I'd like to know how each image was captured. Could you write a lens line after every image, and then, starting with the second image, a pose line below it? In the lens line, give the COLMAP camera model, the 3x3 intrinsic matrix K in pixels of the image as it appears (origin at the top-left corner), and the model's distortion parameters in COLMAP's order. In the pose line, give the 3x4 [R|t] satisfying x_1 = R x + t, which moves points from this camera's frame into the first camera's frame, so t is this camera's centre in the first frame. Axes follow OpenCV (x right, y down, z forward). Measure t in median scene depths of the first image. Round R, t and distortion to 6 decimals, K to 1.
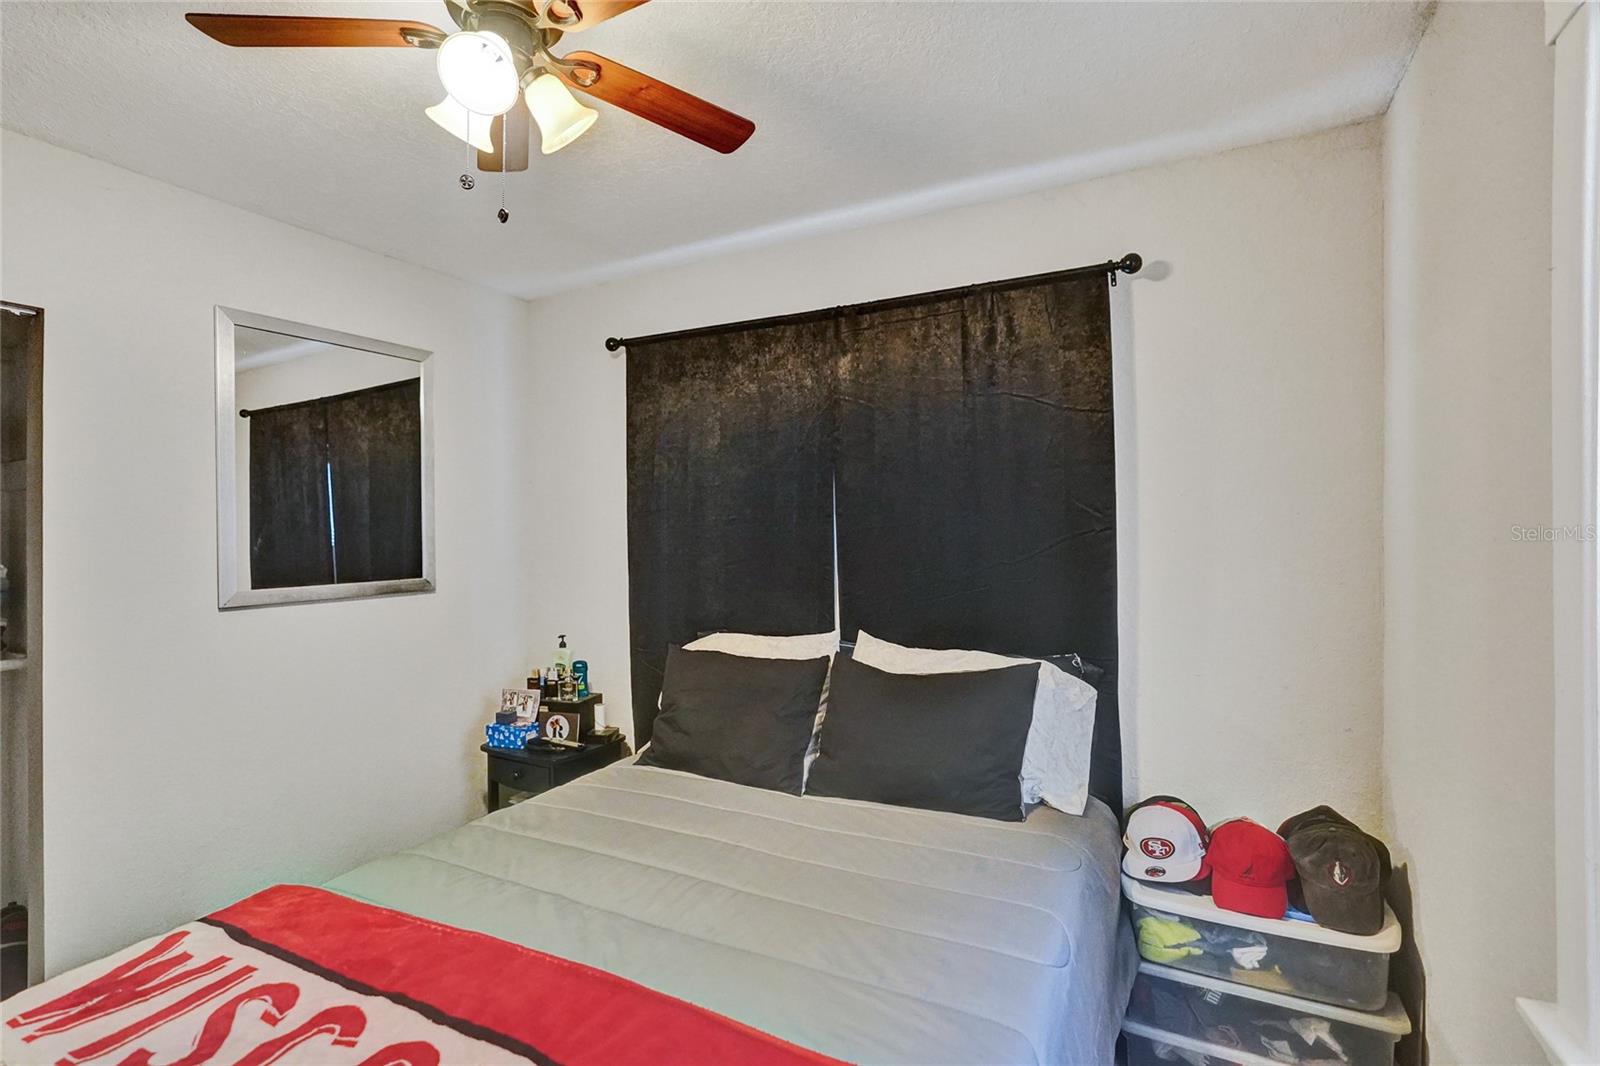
lens RADIAL K [[750.0, 0, 802.0], [0, 750.0, 558.1], [0, 0, 1]] dist [-0.003247, -0.000178]
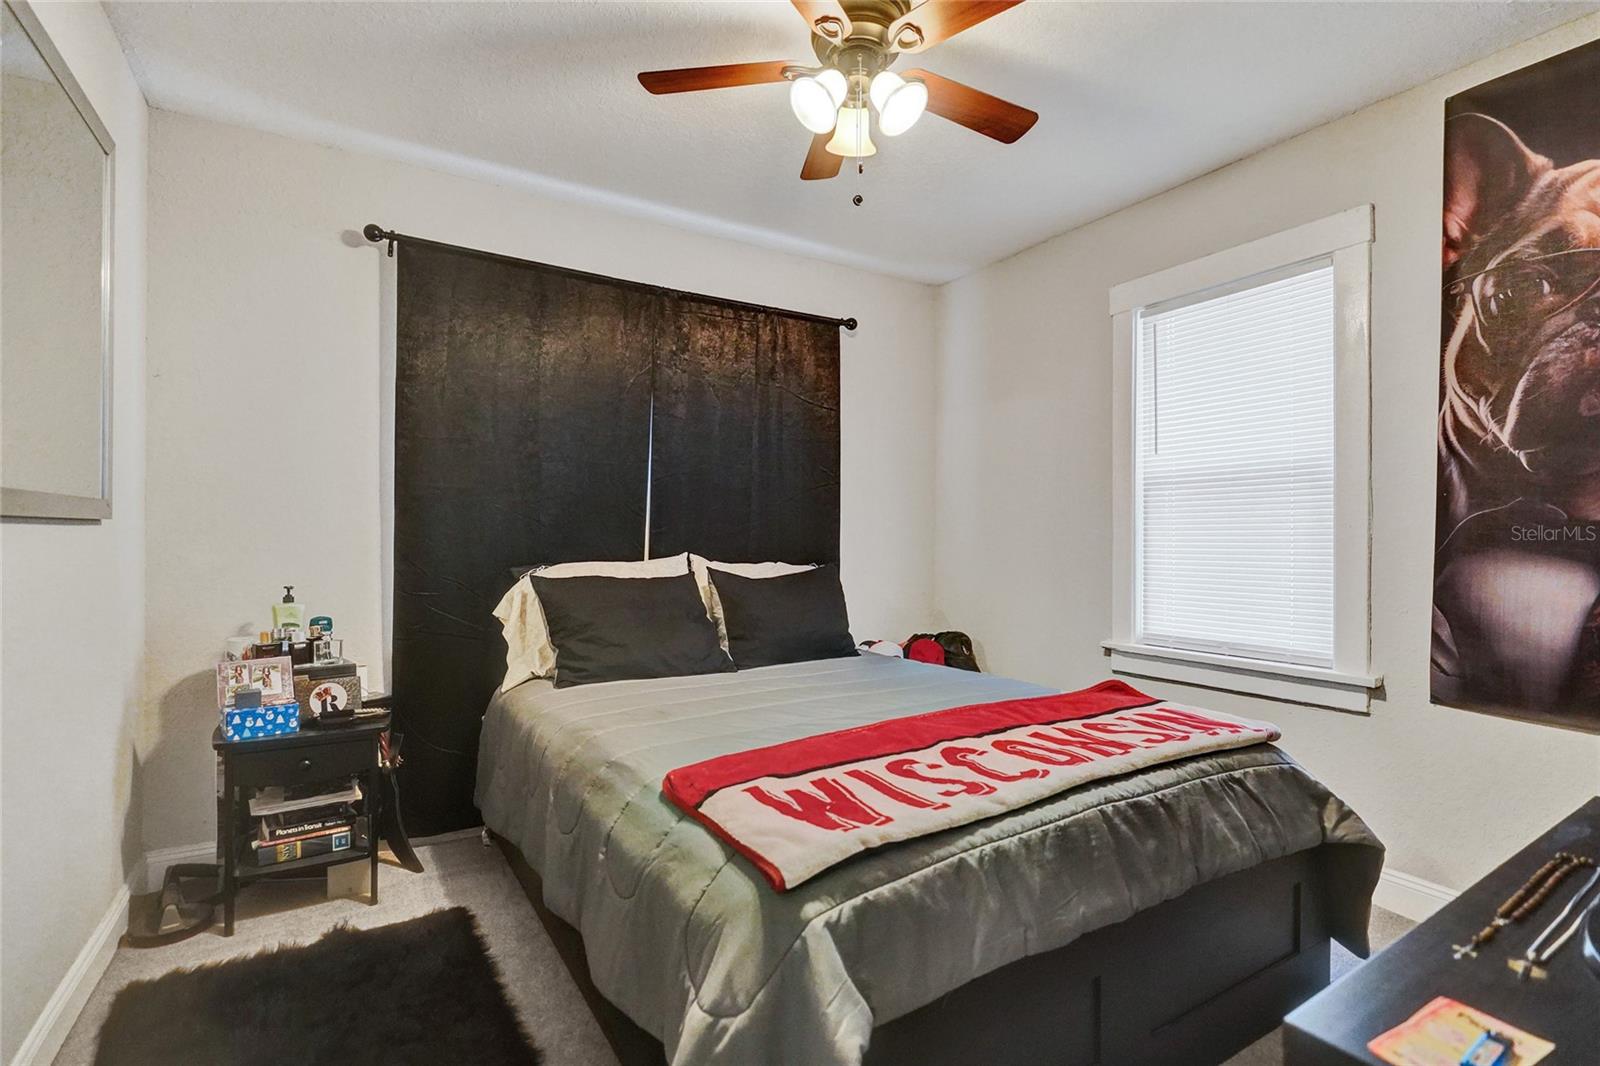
lens RADIAL K [[739.3, 0, 801.5], [0, 739.3, 539.5], [0, 0, 1]] dist [0.000827, -0.000754]
pose [[0.527203, -0.000751, 0.849739, -0.736315], [0.006487, 0.999974, -0.003141, 0.065360], [-0.849714, 0.007168, 0.527195, 0.167554]]
